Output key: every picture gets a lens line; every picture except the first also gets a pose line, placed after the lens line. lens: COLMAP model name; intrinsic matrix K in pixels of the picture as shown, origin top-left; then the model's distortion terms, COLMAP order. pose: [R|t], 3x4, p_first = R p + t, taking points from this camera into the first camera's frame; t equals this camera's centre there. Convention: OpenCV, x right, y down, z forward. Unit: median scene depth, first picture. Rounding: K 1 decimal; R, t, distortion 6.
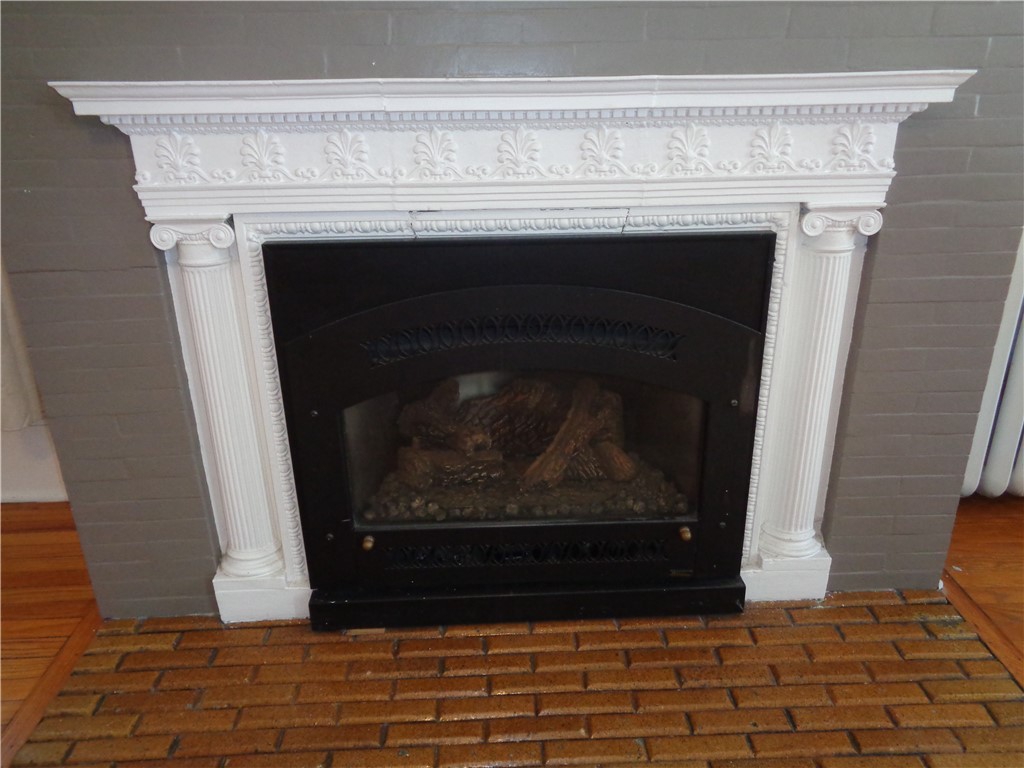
lens RADIAL K [[769.6, 0, 512.0], [0, 769.6, 384.0], [0, 0, 1]] dist [0.000992, -0.005123]
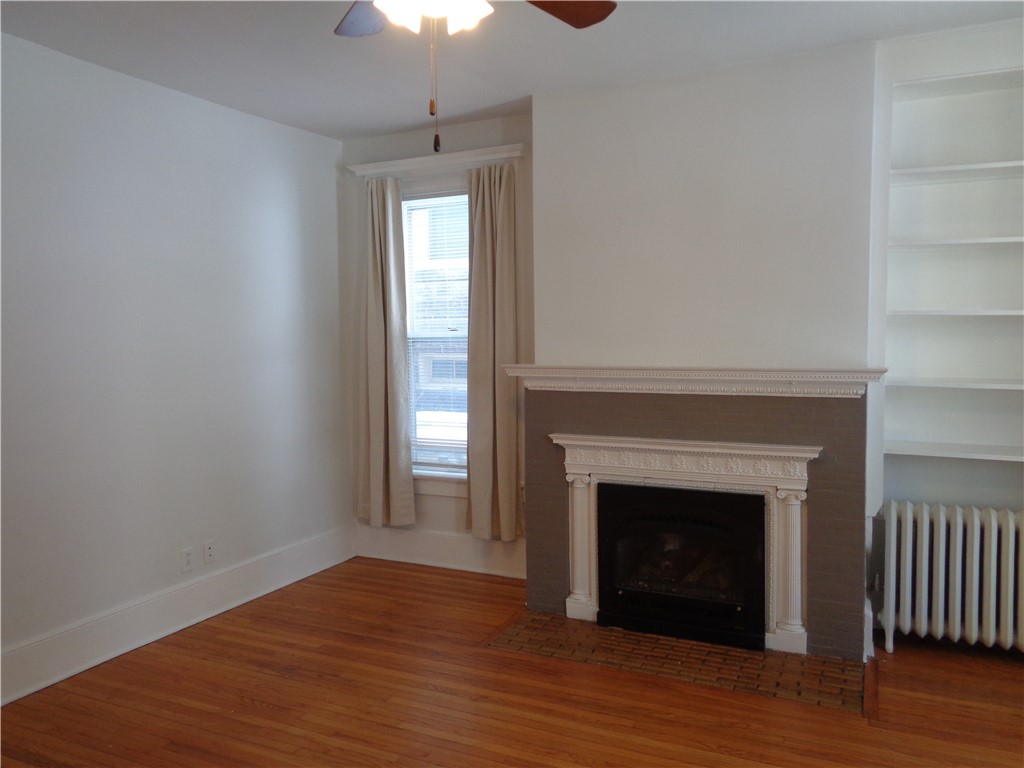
lens RADIAL K [[769.6, 0, 512.0], [0, 769.6, 384.0], [0, 0, 1]] dist [0.000992, -0.005123]
pose [[0.887245, 0.034041, -0.460041, 0.703423], [-0.172739, 0.949231, -0.262908, 0.284618], [0.427736, 0.312731, 0.848081, -1.716798]]
